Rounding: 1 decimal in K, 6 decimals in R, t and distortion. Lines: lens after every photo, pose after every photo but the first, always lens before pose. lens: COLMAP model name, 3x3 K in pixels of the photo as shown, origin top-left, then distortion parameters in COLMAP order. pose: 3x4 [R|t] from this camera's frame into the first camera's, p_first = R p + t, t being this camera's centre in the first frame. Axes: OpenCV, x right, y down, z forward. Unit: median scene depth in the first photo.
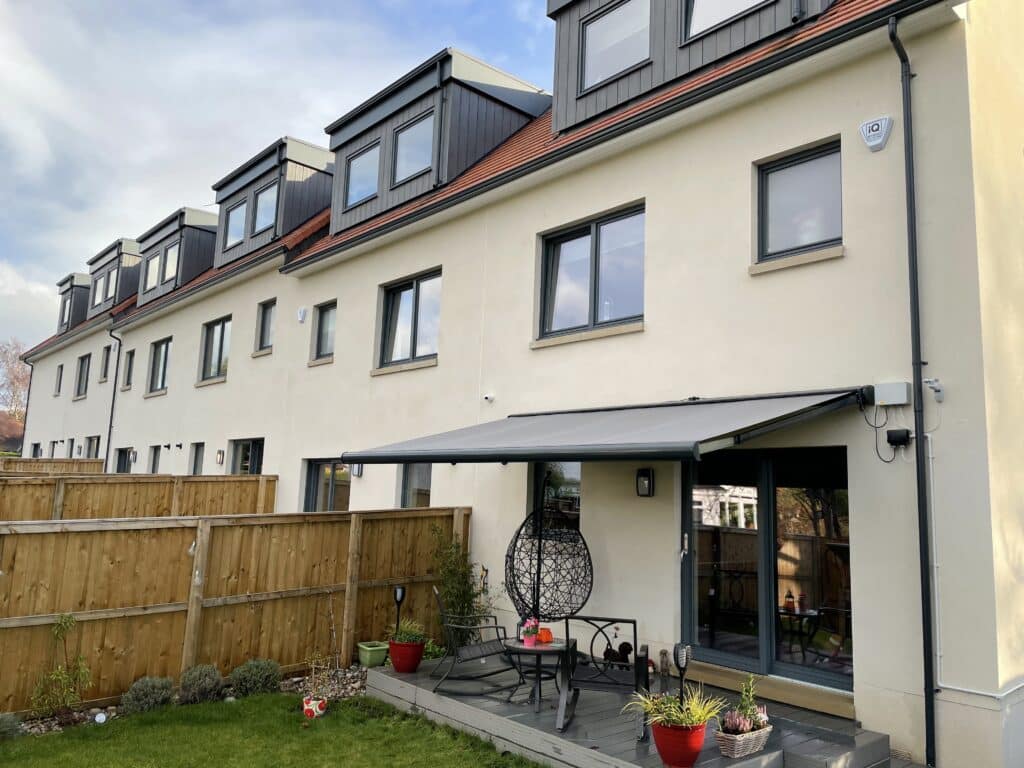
lens RADIAL K [[782.2, 0, 512.0], [0, 782.2, 384.0], [0, 0, 1]] dist [0.078260, -0.120074]
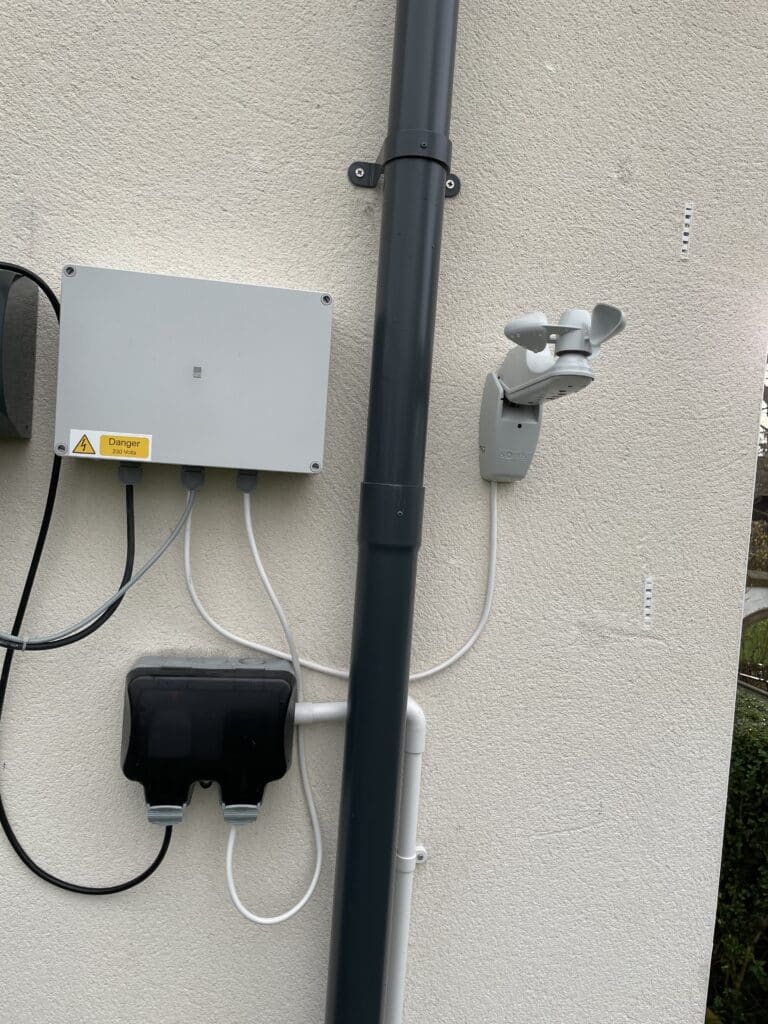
lens RADIAL K [[776.5, 0, 388.4], [0, 776.5, 499.7], [0, 0, 1]] dist [0.060162, -0.081565]
pose [[0.510600, -0.026802, 0.859401, 0.309011], [-0.173614, 0.975712, 0.133579, 0.007745], [-0.842108, -0.217410, 0.493545, 0.718472]]
